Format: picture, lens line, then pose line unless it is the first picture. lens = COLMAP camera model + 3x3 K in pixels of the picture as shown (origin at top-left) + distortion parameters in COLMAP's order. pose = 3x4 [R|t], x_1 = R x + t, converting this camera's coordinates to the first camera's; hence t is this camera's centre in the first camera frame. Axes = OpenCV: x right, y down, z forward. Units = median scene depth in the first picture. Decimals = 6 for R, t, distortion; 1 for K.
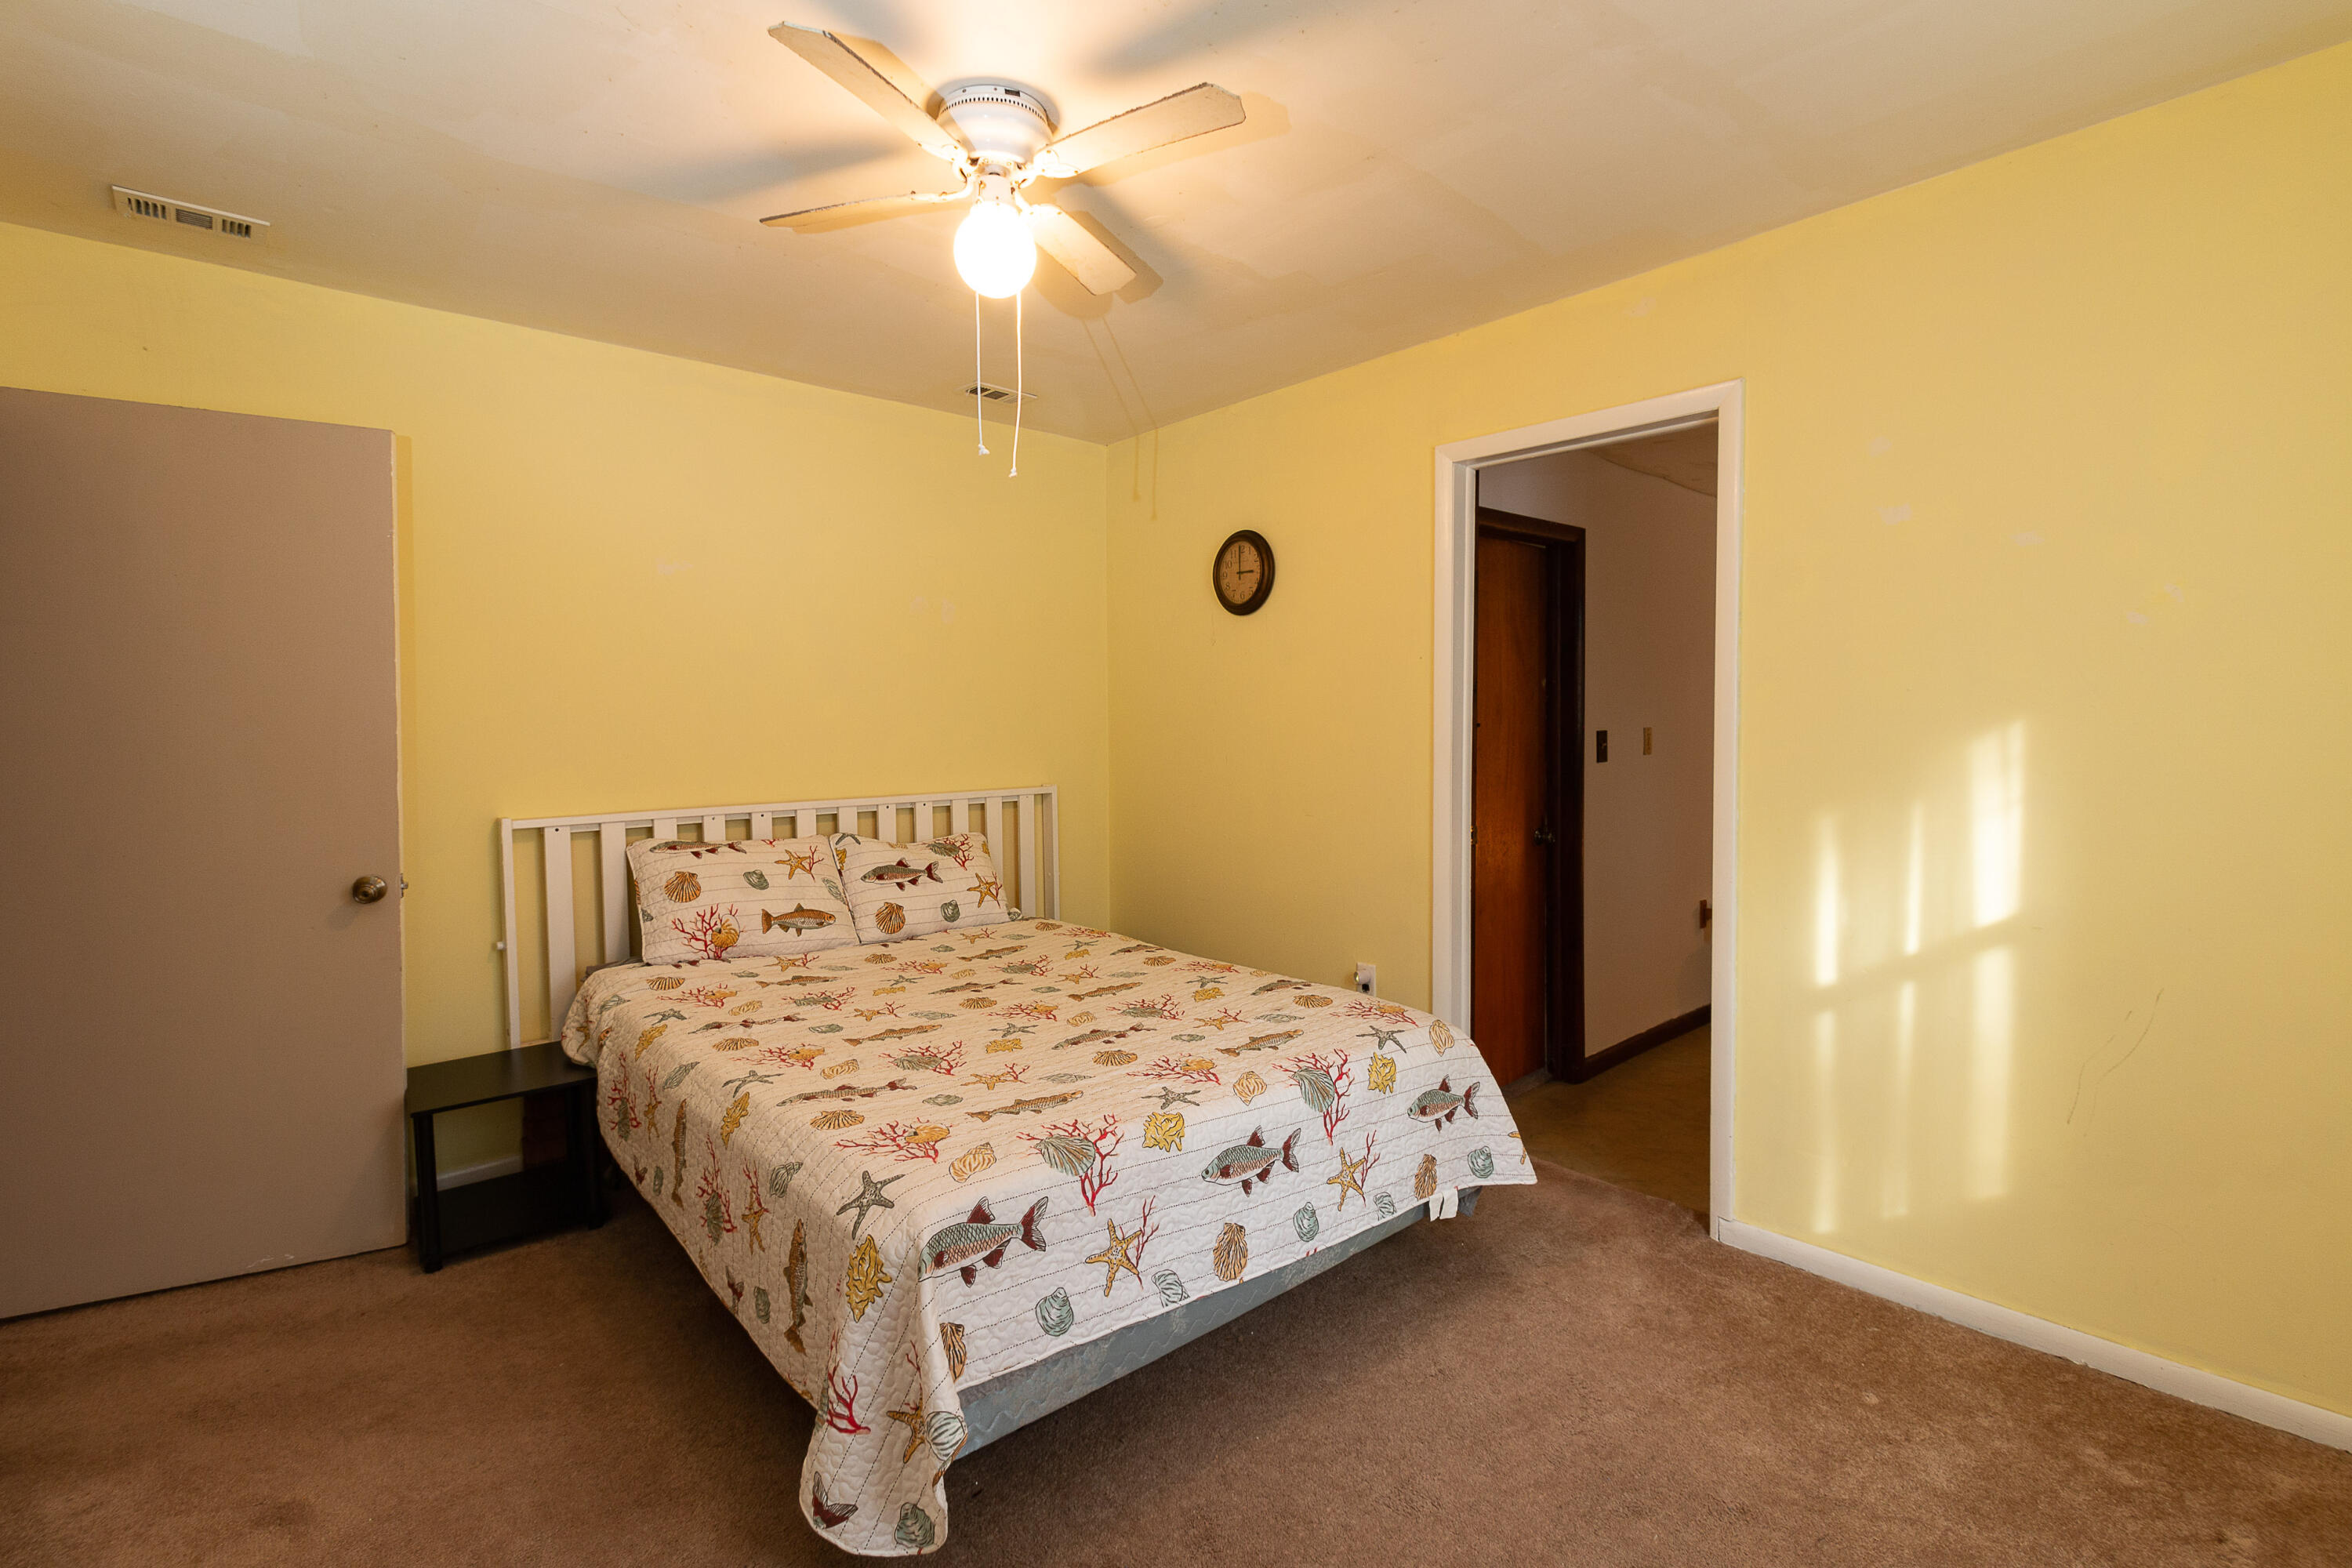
lens RADIAL K [[1082.6, 0, 1183.4], [0, 1082.6, 754.7], [0, 0, 1]] dist [0.002005, -0.000042]
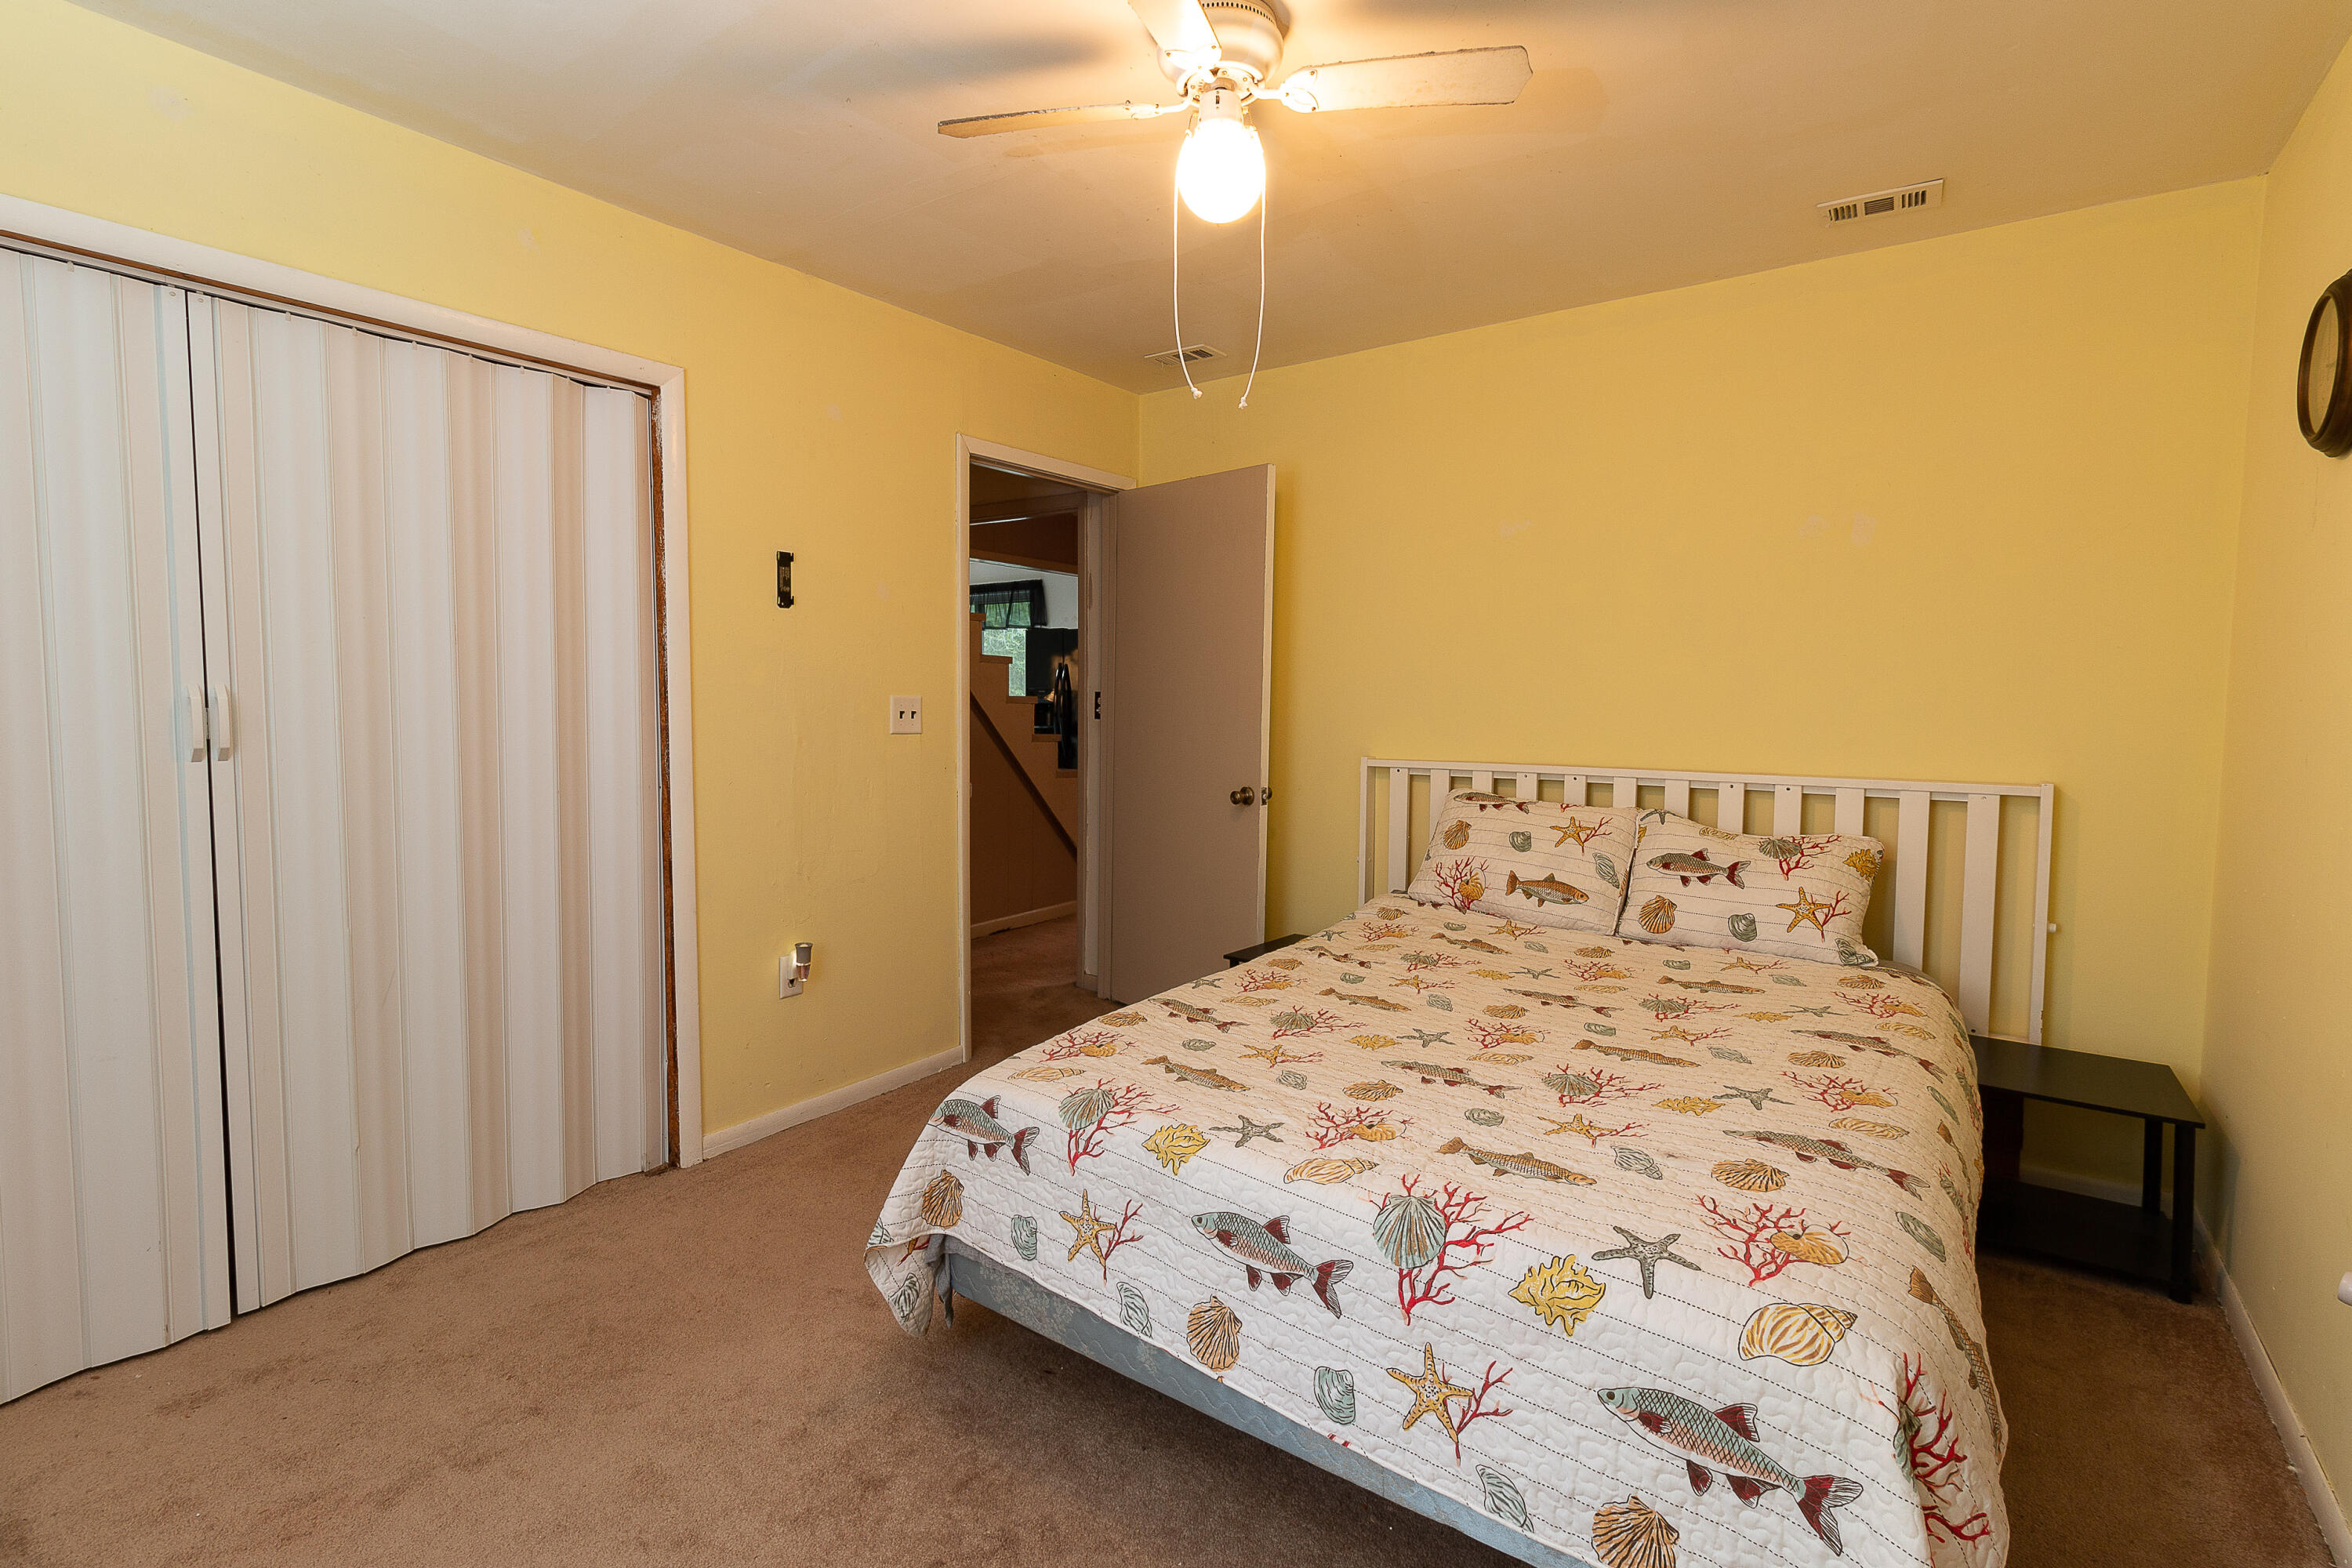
lens RADIAL K [[1082.6, 0, 1183.4], [0, 1082.6, 754.7], [0, 0, 1]] dist [0.002005, -0.000042]
pose [[0.226561, 0.069874, -0.971488, 0.629362], [-0.038949, 0.997276, 0.062645, -0.015046], [0.973218, 0.023646, 0.228665, 0.626072]]
